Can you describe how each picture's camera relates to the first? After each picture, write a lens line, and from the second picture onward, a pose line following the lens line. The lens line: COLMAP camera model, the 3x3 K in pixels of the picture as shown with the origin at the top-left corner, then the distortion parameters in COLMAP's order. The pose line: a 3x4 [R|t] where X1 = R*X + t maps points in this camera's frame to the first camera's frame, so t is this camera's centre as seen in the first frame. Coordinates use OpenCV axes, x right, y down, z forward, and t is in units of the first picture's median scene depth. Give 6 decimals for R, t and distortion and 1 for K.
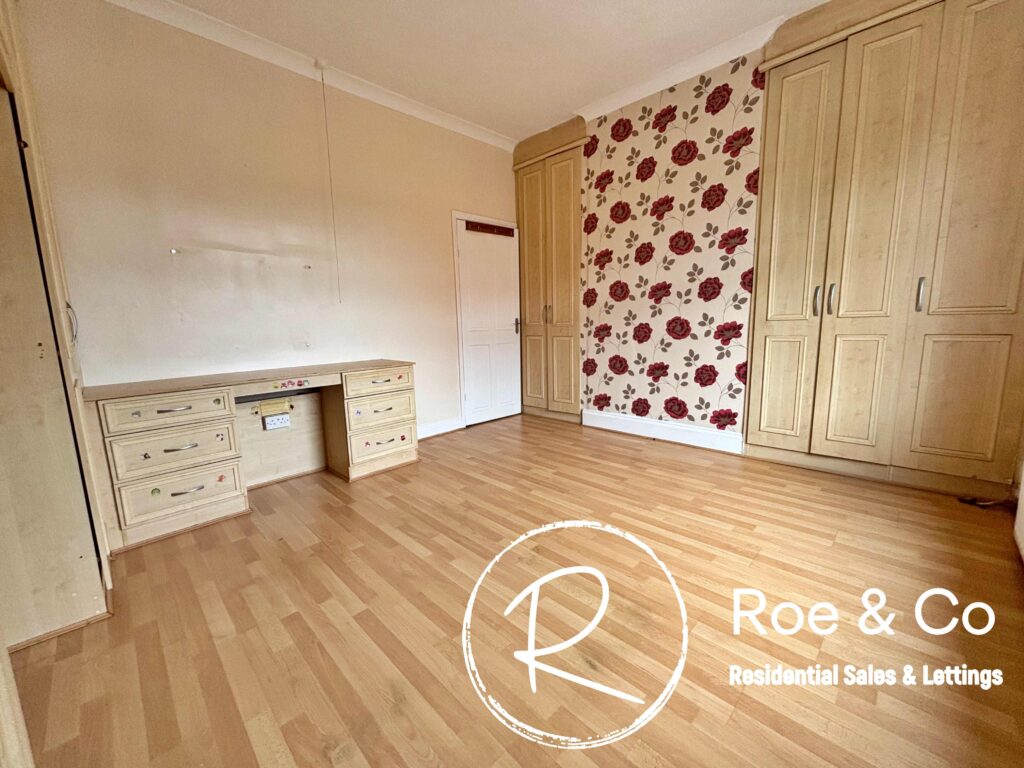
lens RADIAL K [[411.0, 0, 512.0], [0, 411.0, 384.0], [0, 0, 1]] dist [0.000890, -0.000050]
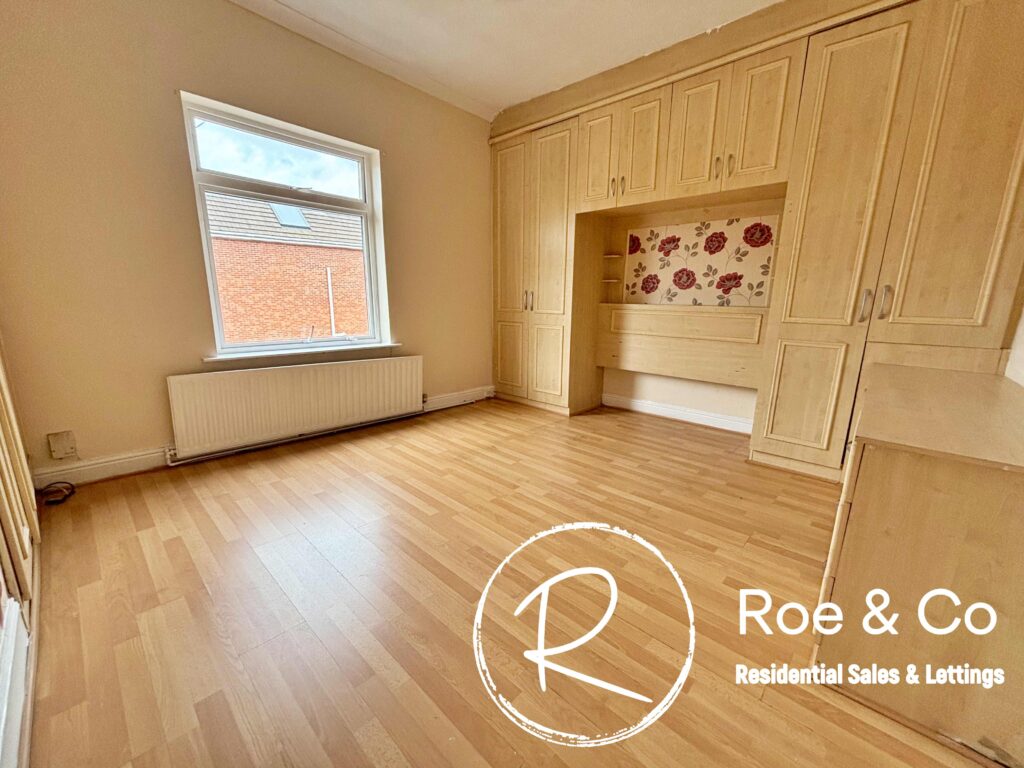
lens RADIAL K [[411.0, 0, 512.0], [0, 411.0, 384.0], [0, 0, 1]] dist [0.000890, -0.000050]
pose [[-0.998999, 0.013790, -0.042543, 0.116644], [-0.003195, 0.926839, 0.375444, -0.351909], [0.044608, 0.375205, -0.925868, 2.001203]]
